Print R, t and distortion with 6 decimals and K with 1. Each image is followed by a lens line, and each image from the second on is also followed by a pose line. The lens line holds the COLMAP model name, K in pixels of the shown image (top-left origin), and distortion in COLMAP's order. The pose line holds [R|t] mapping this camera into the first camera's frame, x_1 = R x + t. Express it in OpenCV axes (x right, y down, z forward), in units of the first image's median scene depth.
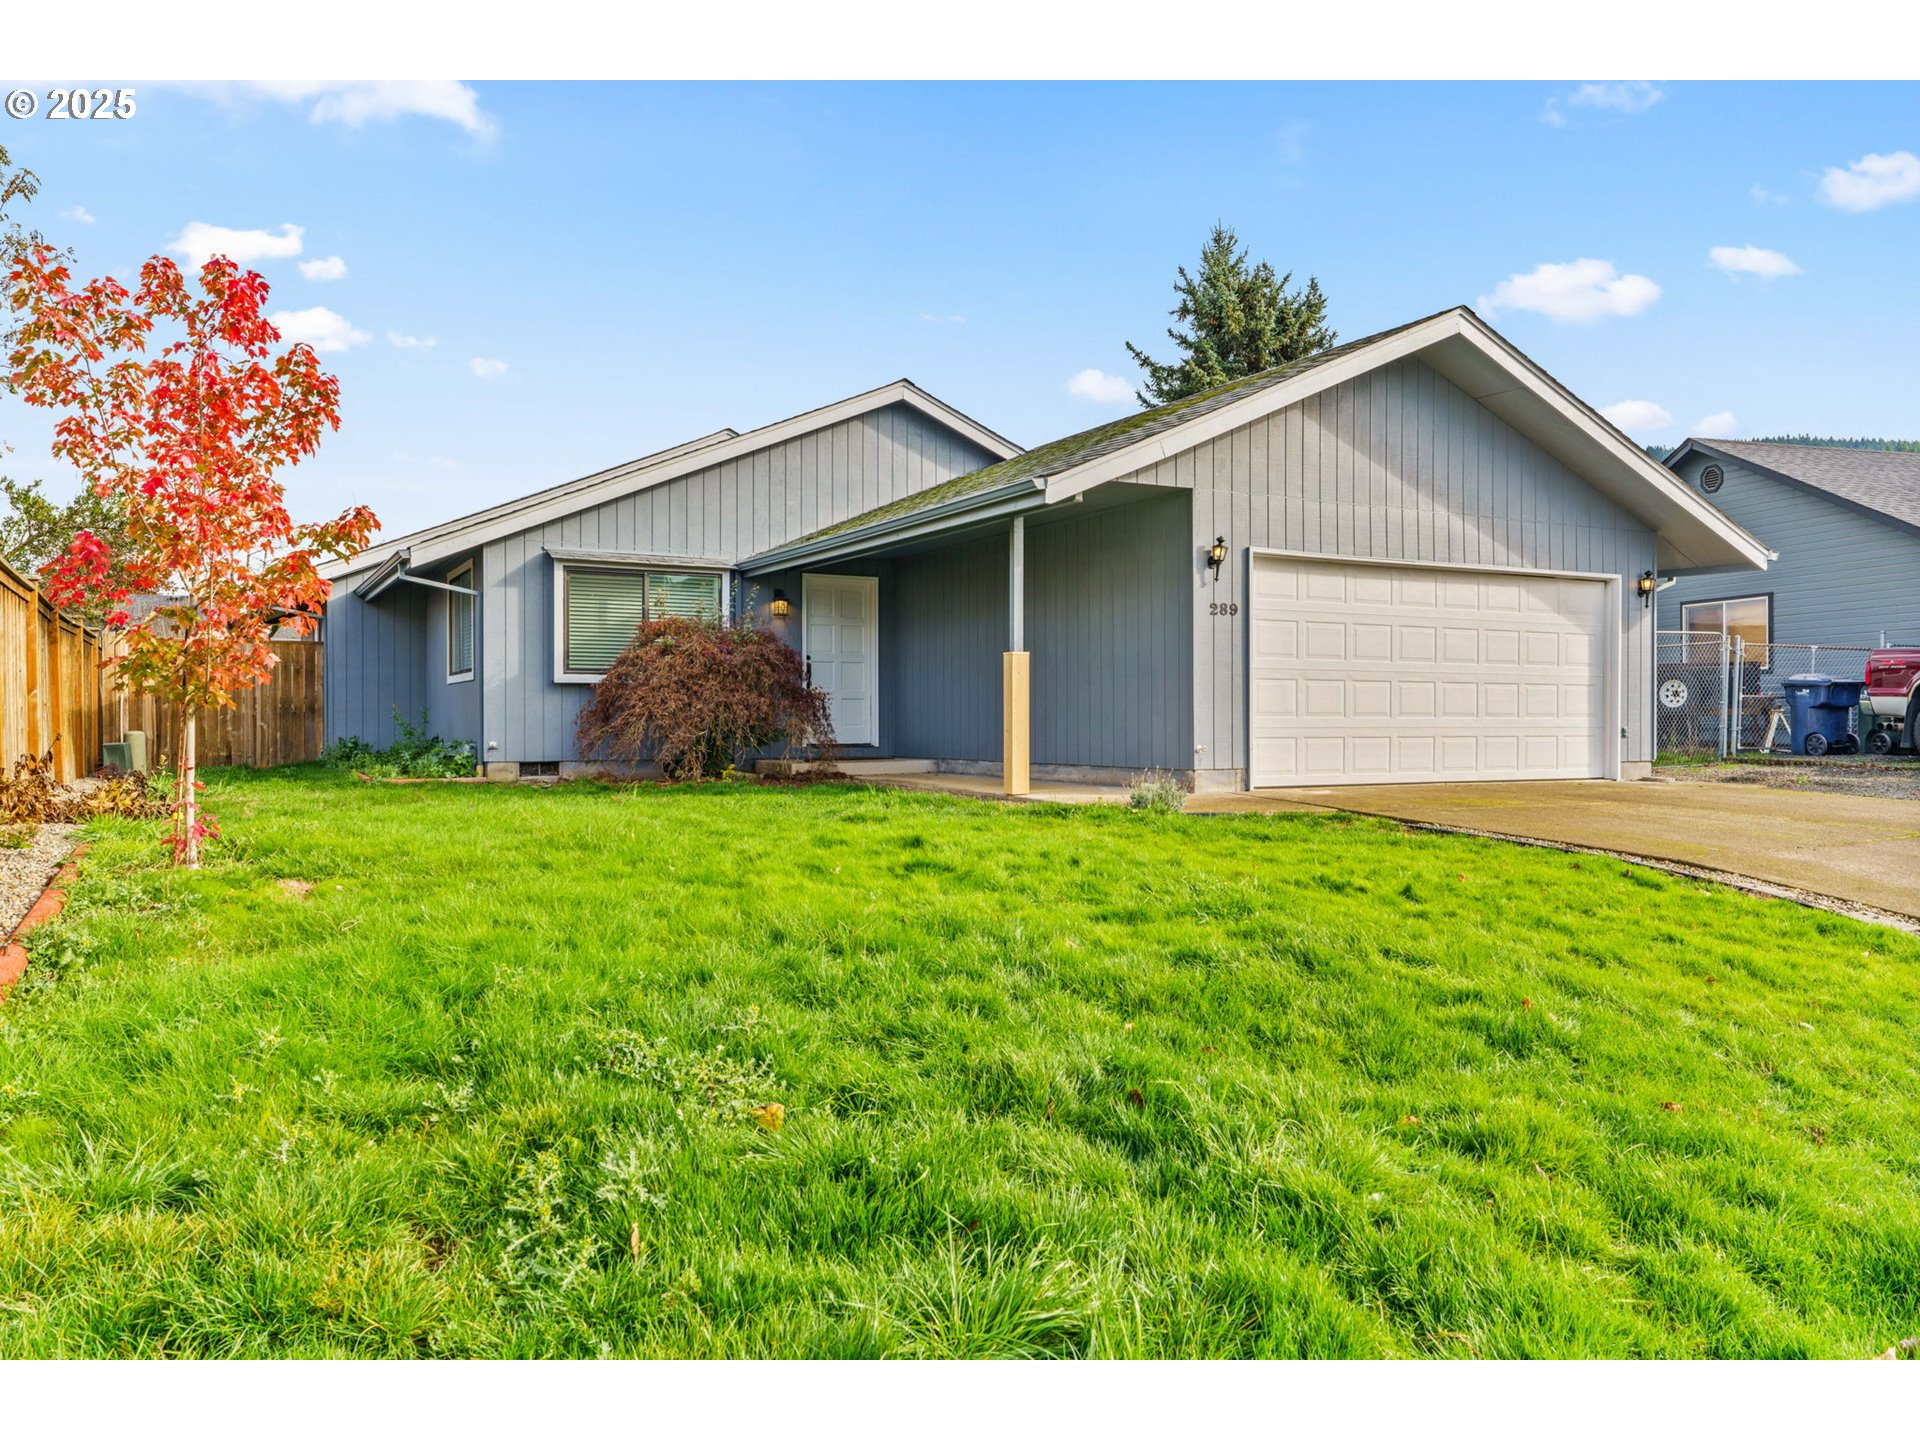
lens RADIAL K [[1386.5, 0, 960.0], [0, 1386.5, 720.0], [0, 0, 1]] dist [0.020999, -0.006589]
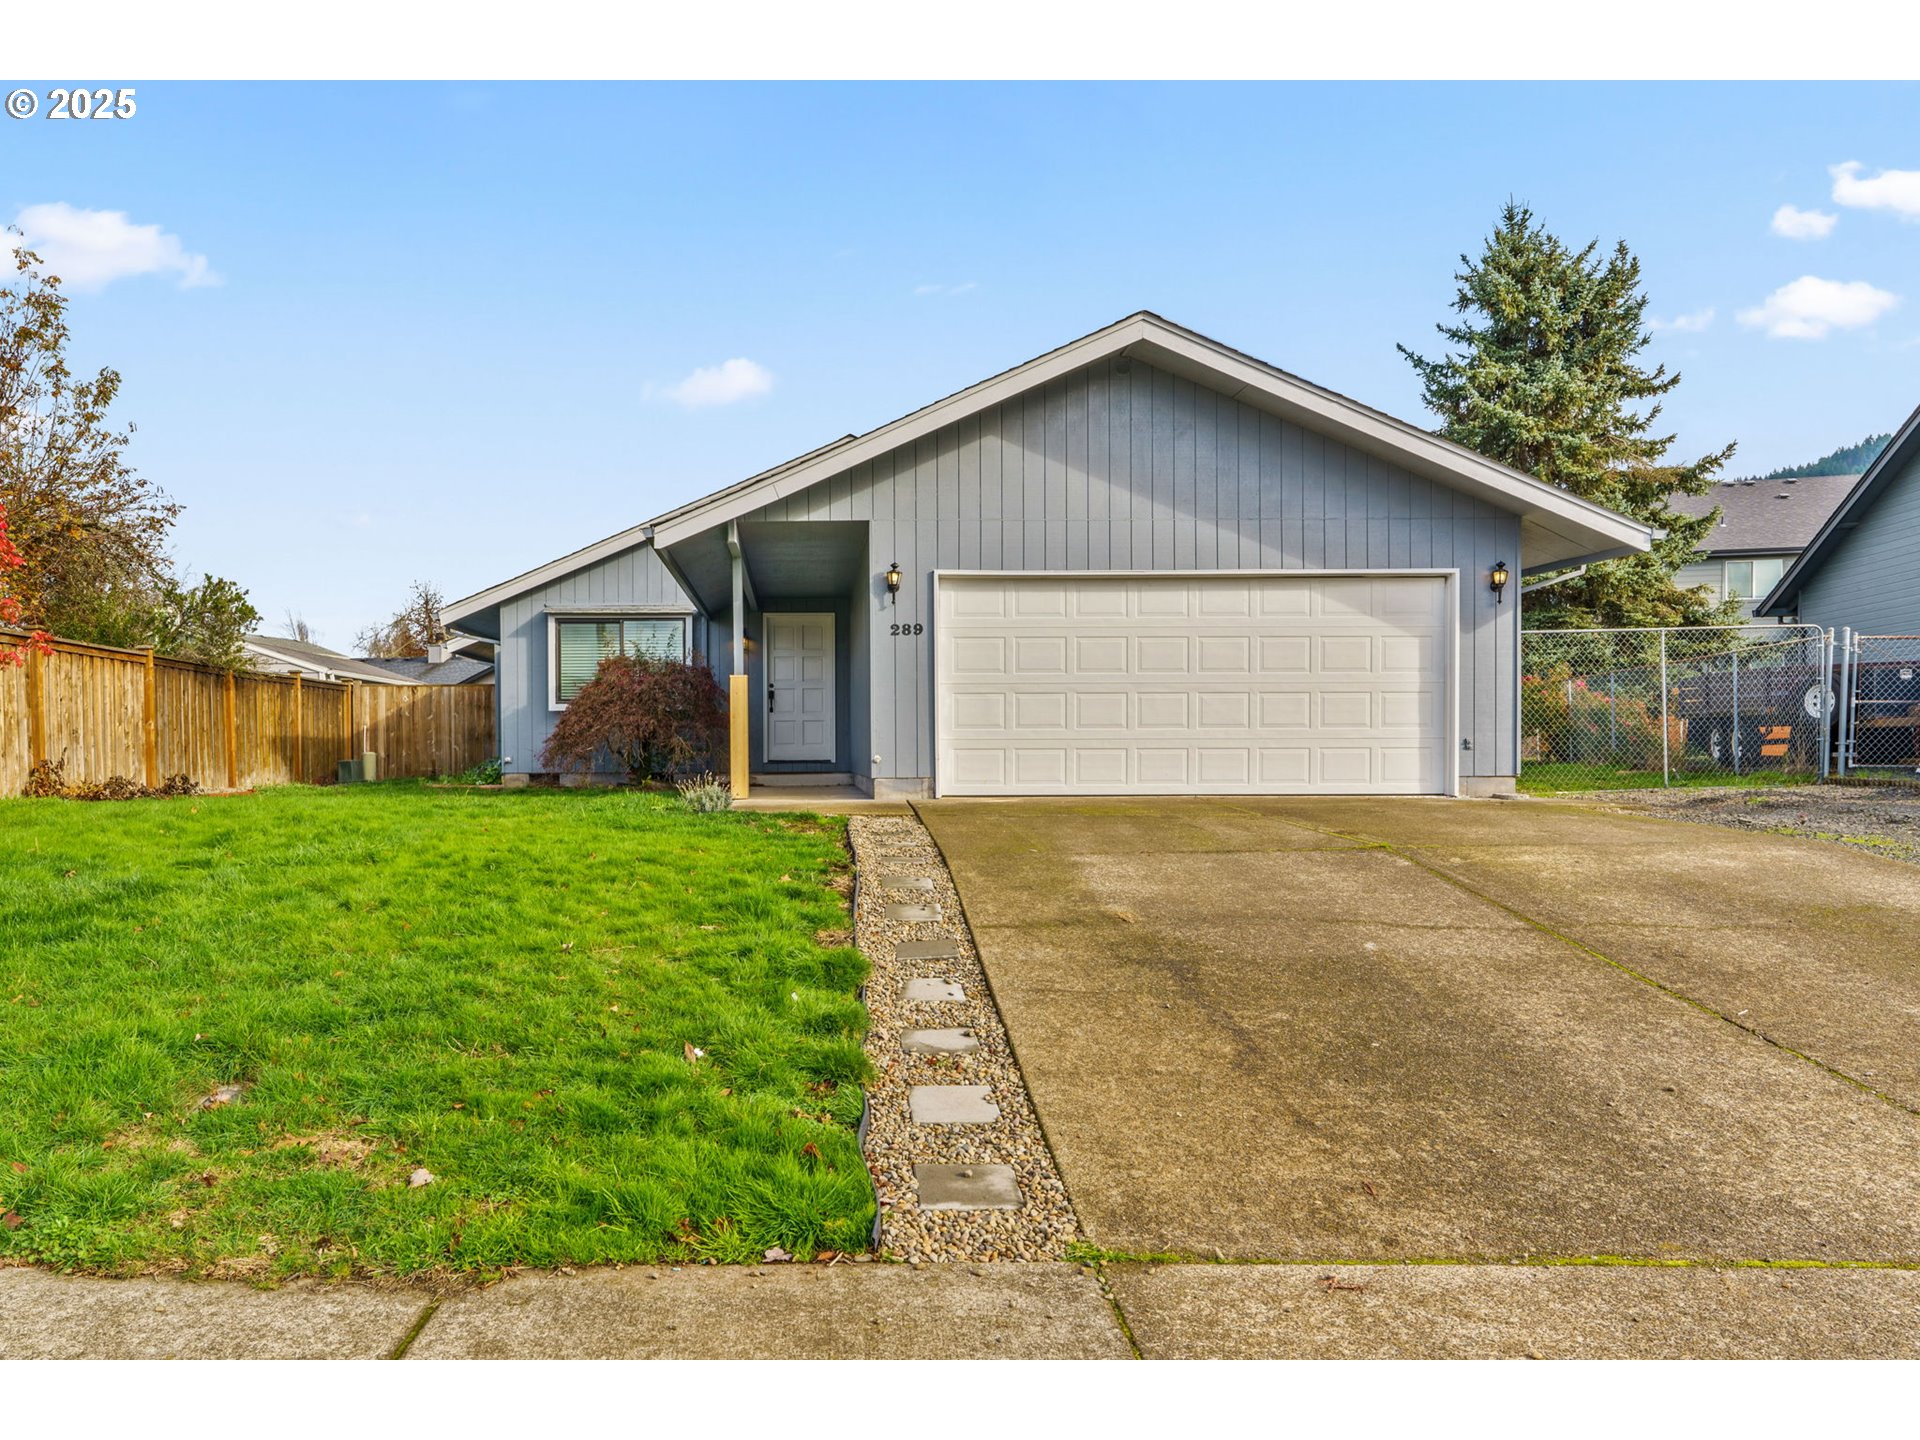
lens RADIAL K [[1312.8, 0, 807.3], [0, 1312.8, 766.0], [0, 0, 1]] dist [-0.005607, 0.000789]
pose [[0.883043, 0.001024, -0.469291, 0.500442], [0.004335, 0.999937, 0.010340, 0.012667], [0.469272, -0.011165, 0.882983, 0.053320]]
